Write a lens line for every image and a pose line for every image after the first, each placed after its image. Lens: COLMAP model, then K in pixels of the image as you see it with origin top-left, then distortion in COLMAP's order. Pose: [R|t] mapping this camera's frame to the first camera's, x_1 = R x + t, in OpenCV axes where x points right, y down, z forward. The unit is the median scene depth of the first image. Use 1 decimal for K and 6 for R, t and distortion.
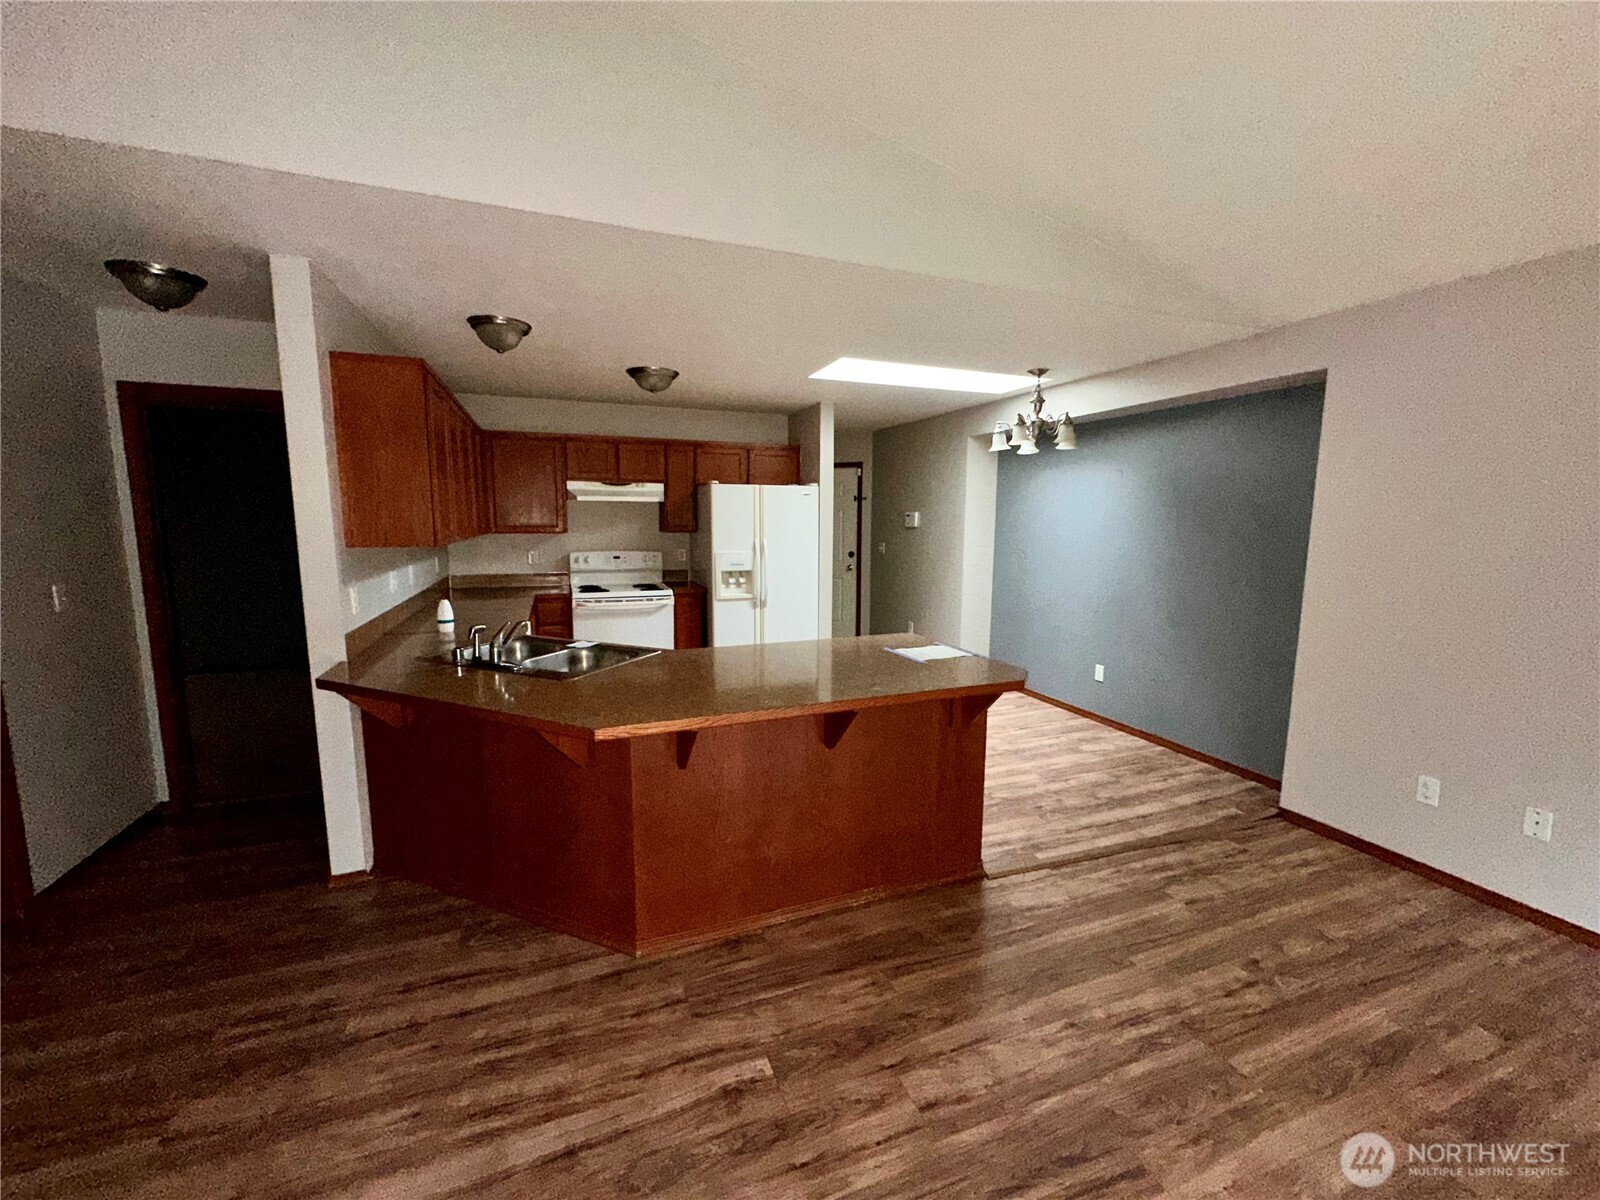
lens RADIAL K [[630.9, 0, 800.0], [0, 630.9, 600.0], [0, 0, 1]] dist [-0.000081, 0.000118]
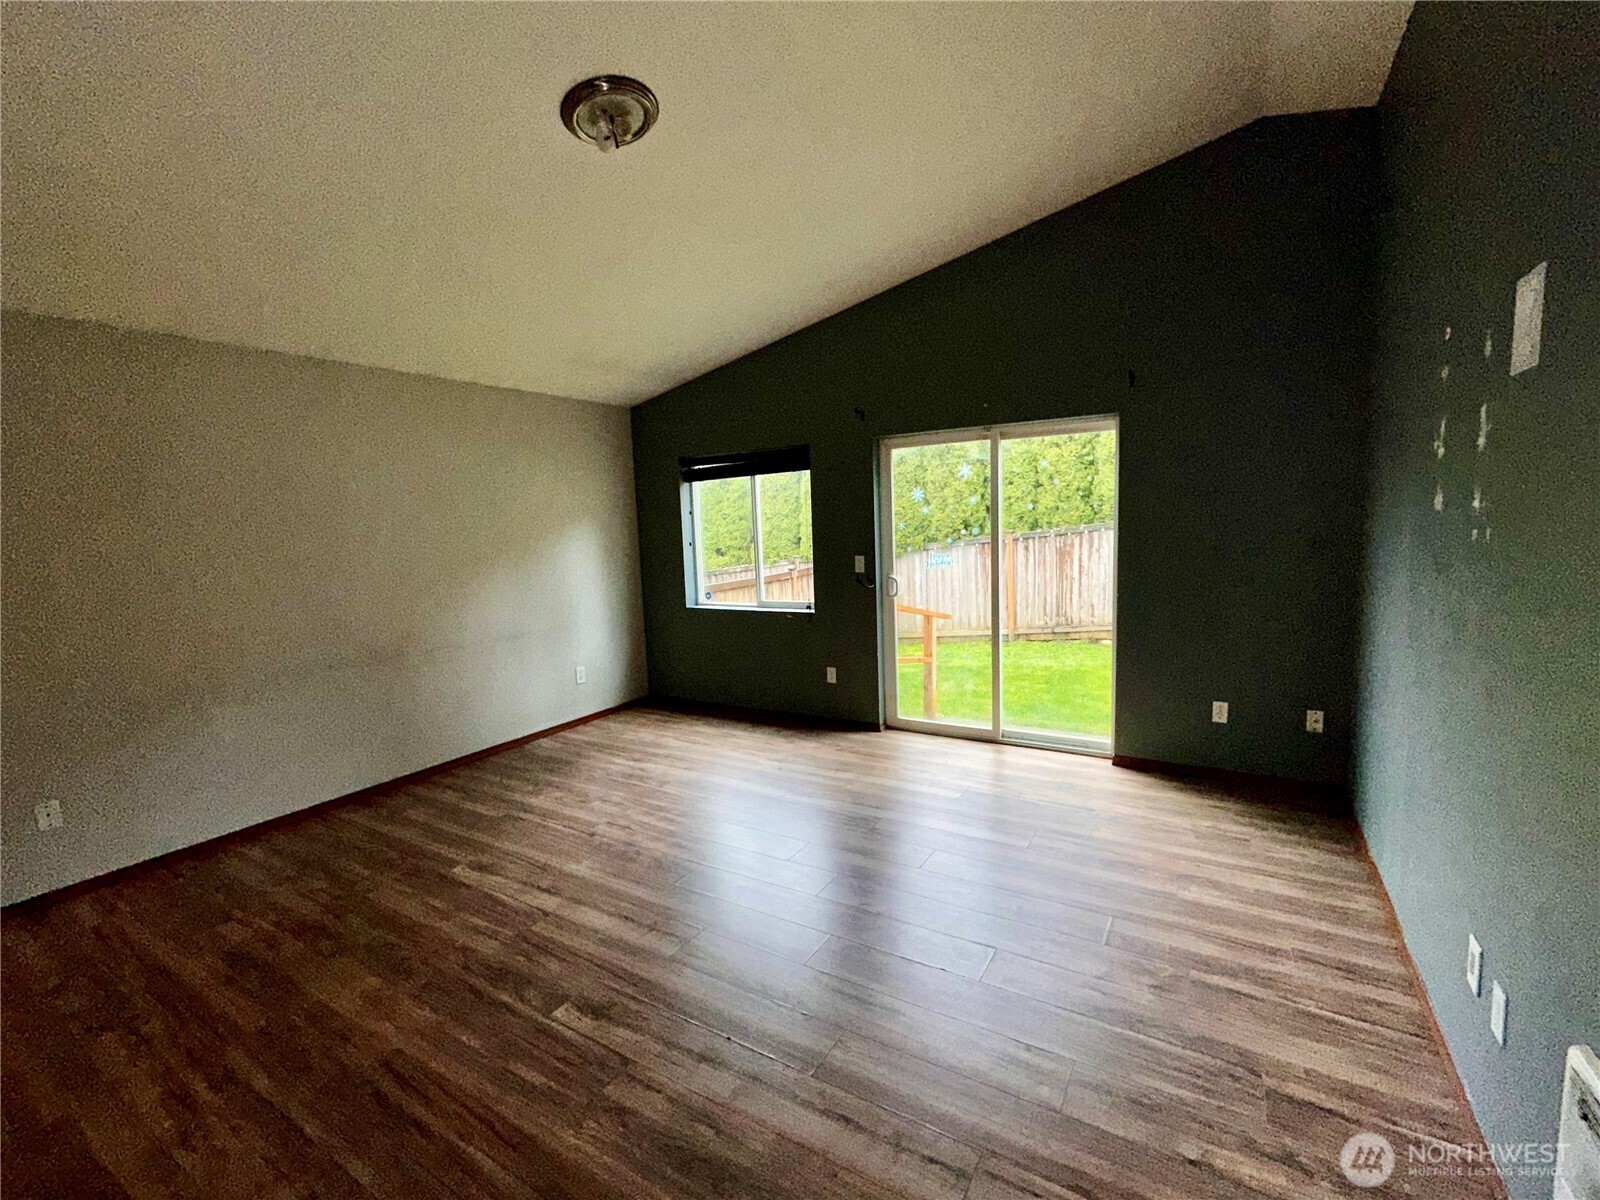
lens RADIAL K [[701.2, 0, 800.0], [0, 701.2, 600.0], [0, 0, 1]] dist [0.000642, -0.000016]
pose [[-0.604022, -0.069839, 0.793902, -0.311438], [0.142191, 0.970727, 0.193577, -0.035588], [-0.784181, 0.229810, -0.576409, 0.305383]]
